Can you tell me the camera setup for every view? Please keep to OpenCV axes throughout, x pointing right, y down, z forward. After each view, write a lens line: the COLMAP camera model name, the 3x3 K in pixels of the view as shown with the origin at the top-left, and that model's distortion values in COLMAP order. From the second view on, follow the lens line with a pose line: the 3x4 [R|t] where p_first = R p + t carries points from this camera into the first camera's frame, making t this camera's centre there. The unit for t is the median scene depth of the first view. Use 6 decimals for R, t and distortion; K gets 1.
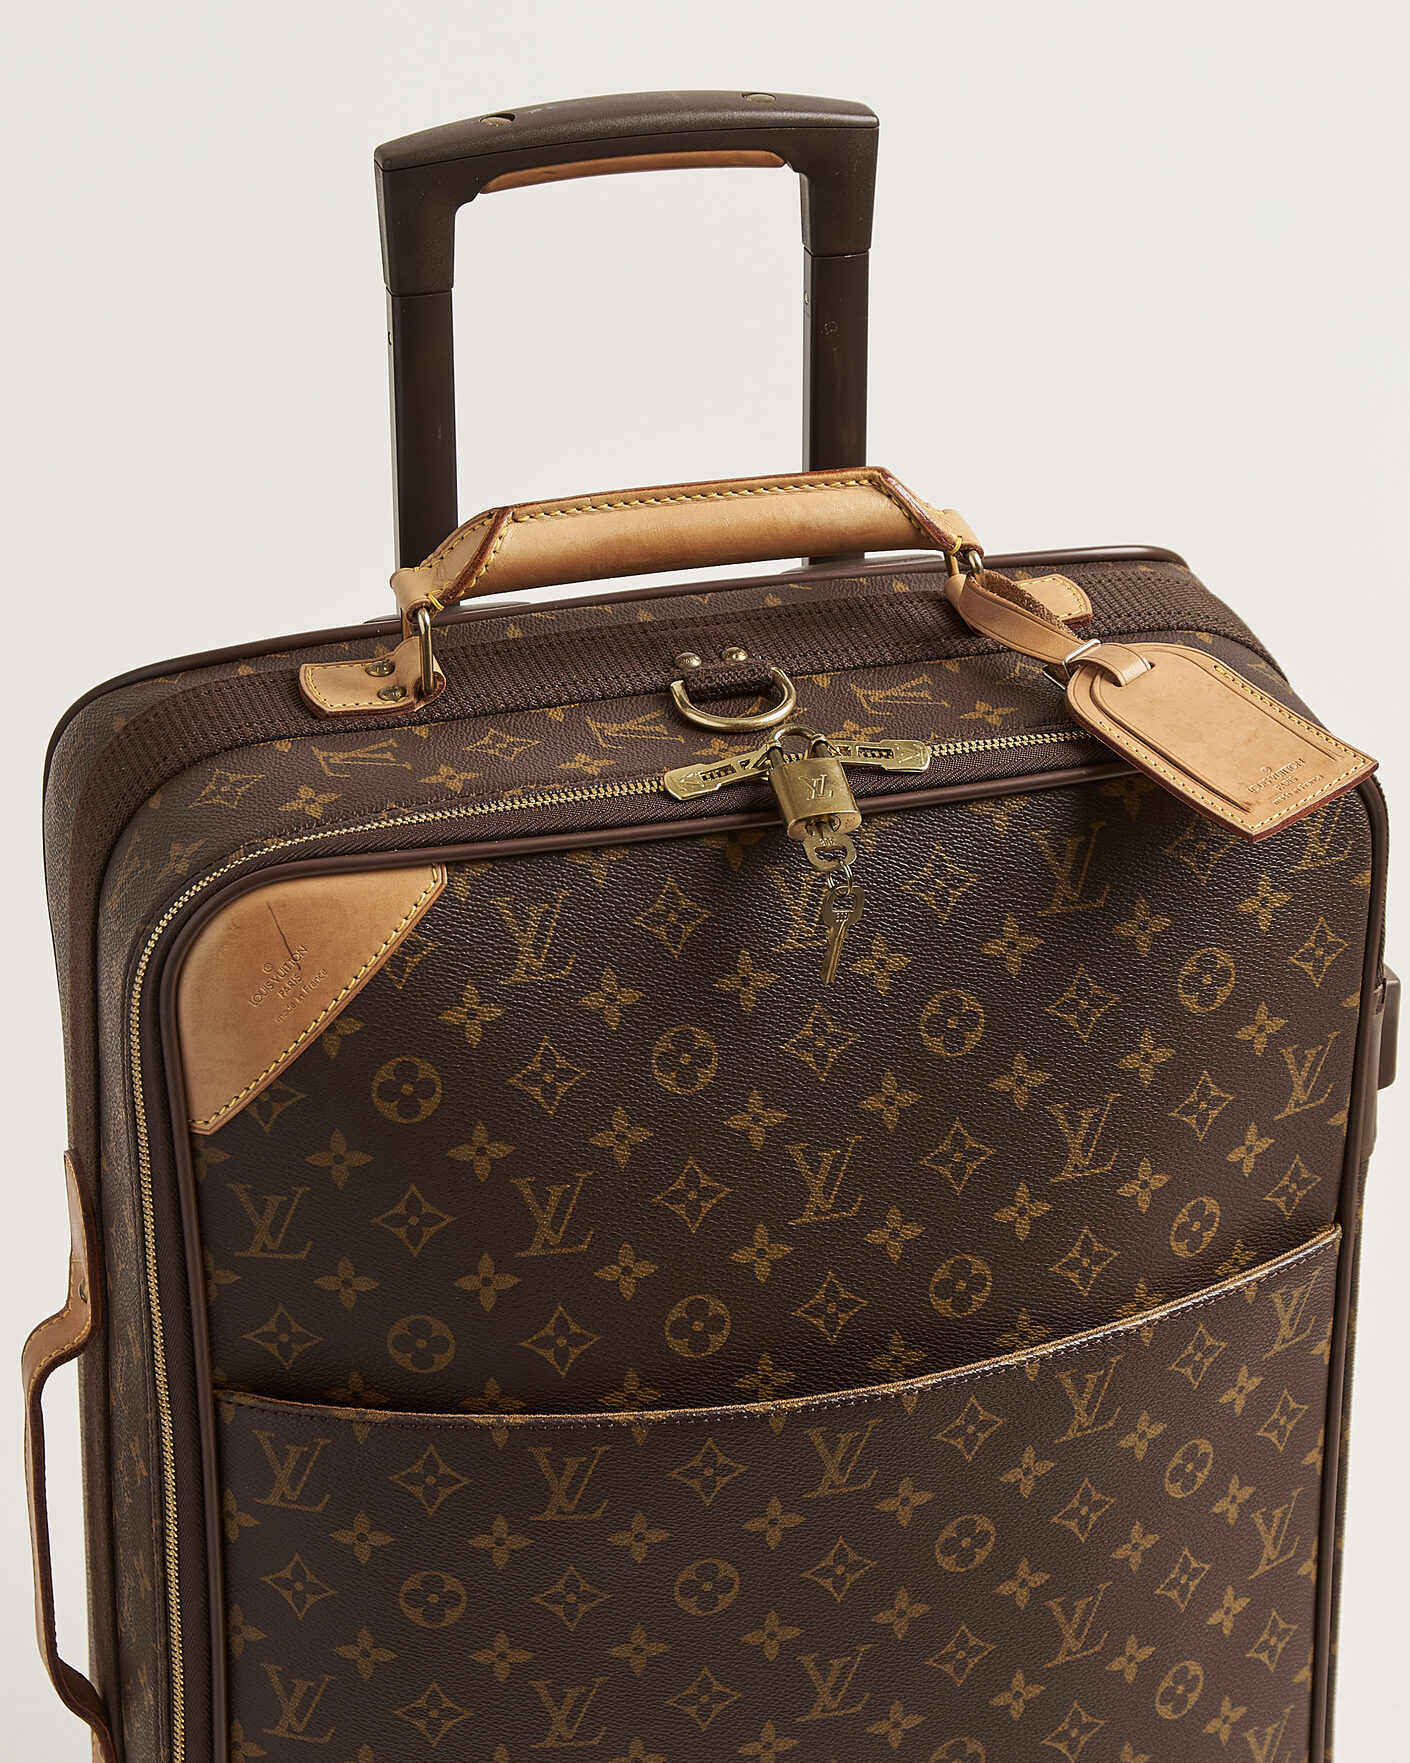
lens RADIAL K [[4979.7, 0, 705.0], [0, 4979.7, 881.5], [0, 0, 1]] dist [0.058460, 0.234022]
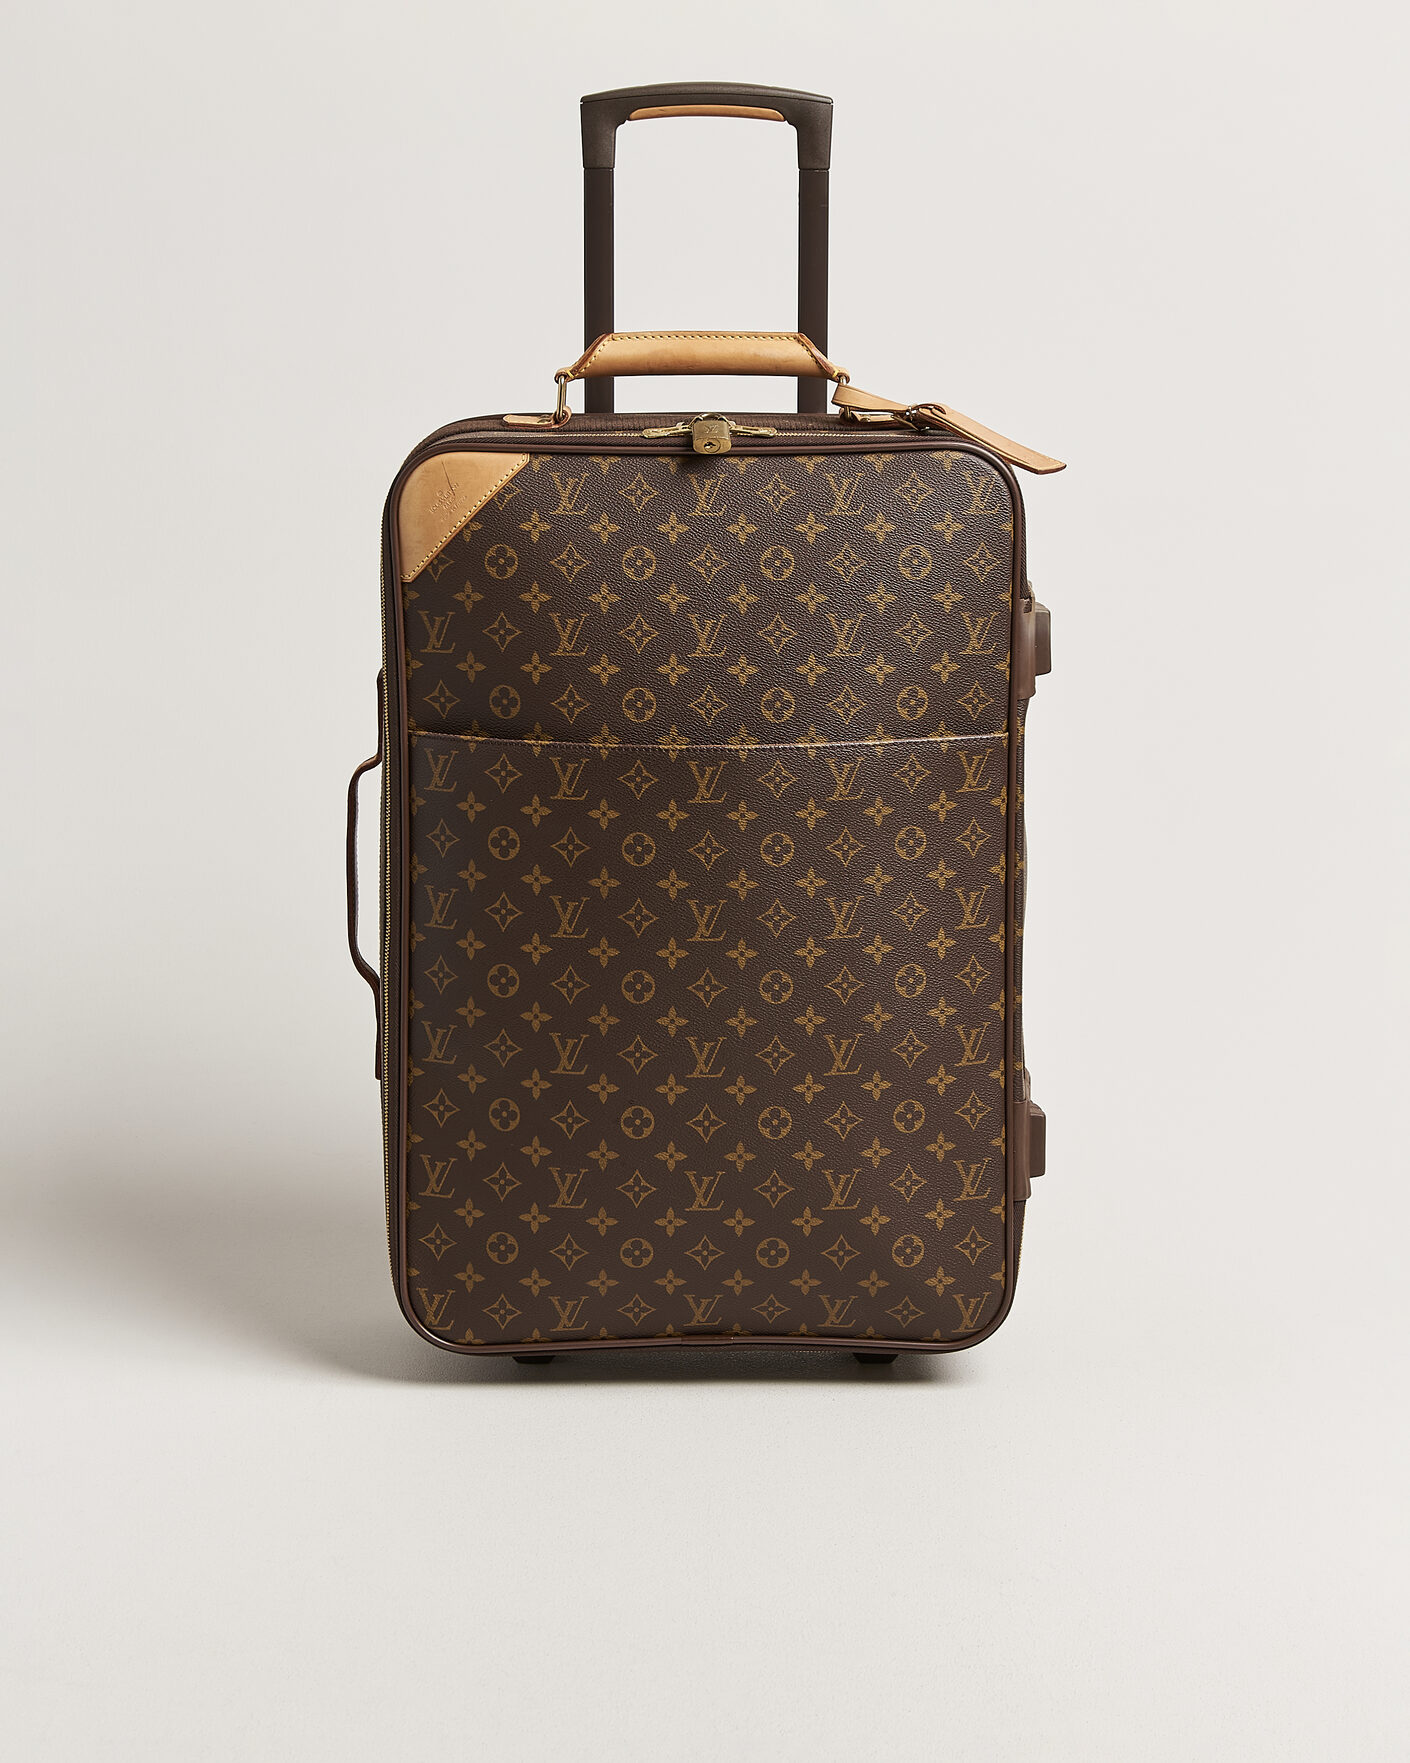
lens RADIAL K [[4979.7, 0, 705.0], [0, 4979.7, 881.5], [0, 0, 1]] dist [0.058460, 0.234022]
pose [[0.961700, 0.051903, -0.269146, 0.574986], [-0.123052, 0.959155, -0.254715, 0.673957], [0.244932, 0.278078, 0.928806, -0.847600]]
